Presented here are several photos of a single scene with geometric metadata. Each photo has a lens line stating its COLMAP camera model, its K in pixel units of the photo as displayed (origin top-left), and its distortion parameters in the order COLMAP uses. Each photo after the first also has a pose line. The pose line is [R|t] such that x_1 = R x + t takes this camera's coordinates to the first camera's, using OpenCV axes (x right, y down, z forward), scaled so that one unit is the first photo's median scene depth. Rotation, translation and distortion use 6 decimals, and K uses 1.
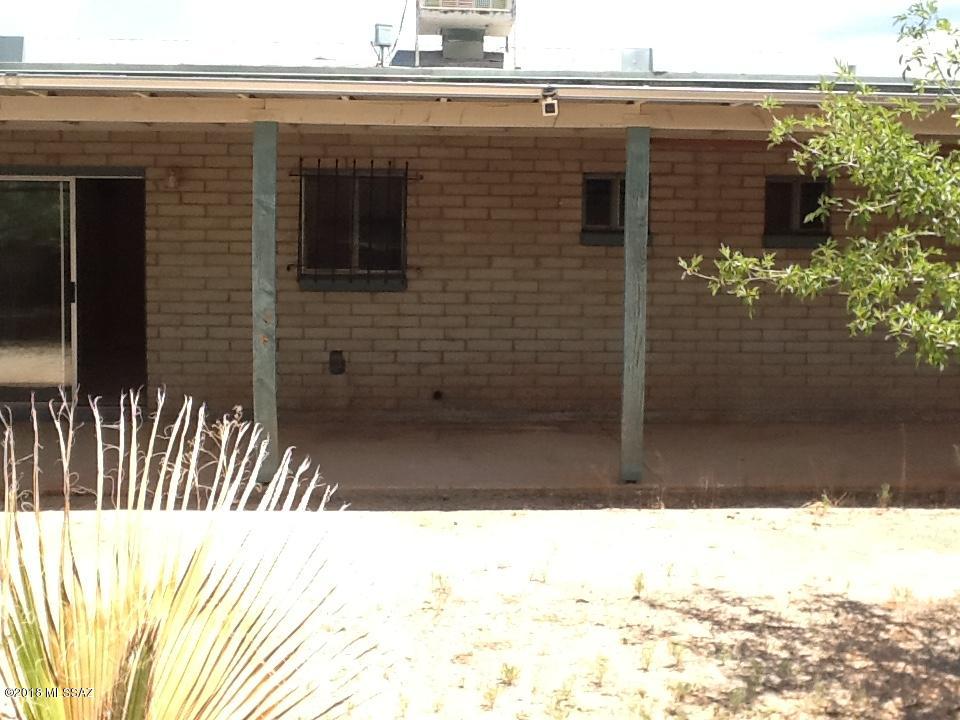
lens RADIAL K [[1180.8, 0, 480.6], [0, 1180.8, 361.0], [0, 0, 1]] dist [-0.020789, 0.000000]
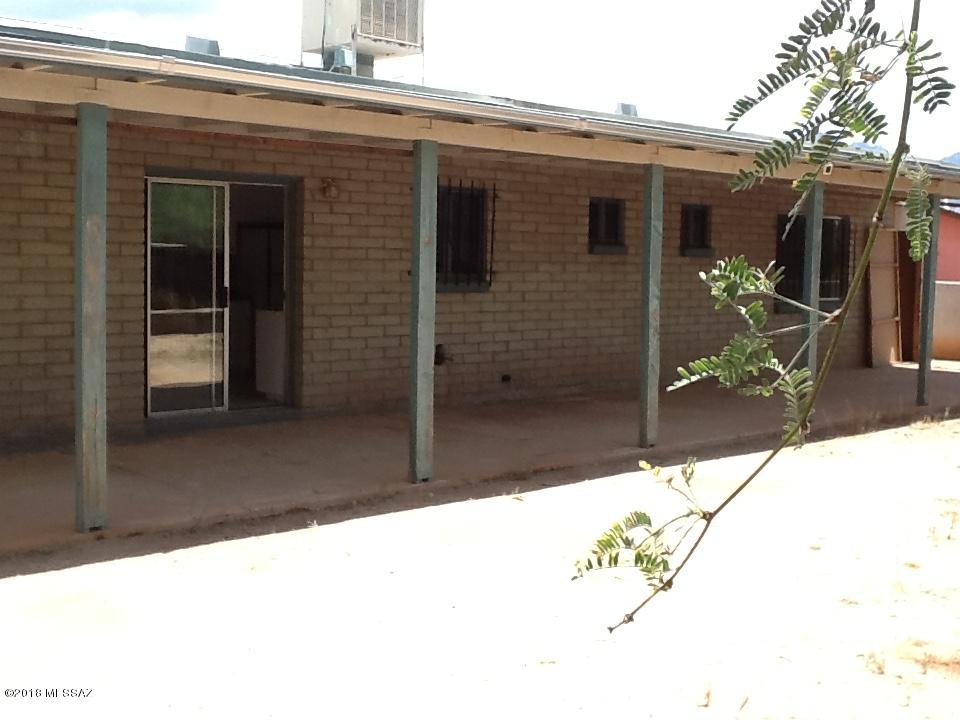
lens RADIAL K [[1180.8, 0, 482.7], [0, 1180.8, 358.5], [0, 0, 1]] dist [-0.020789, 0.000000]
pose [[0.784760, -0.047779, 0.617956, -0.800236], [0.041951, 0.998833, 0.023952, -0.021026], [-0.618379, 0.007128, 0.785848, 0.073418]]
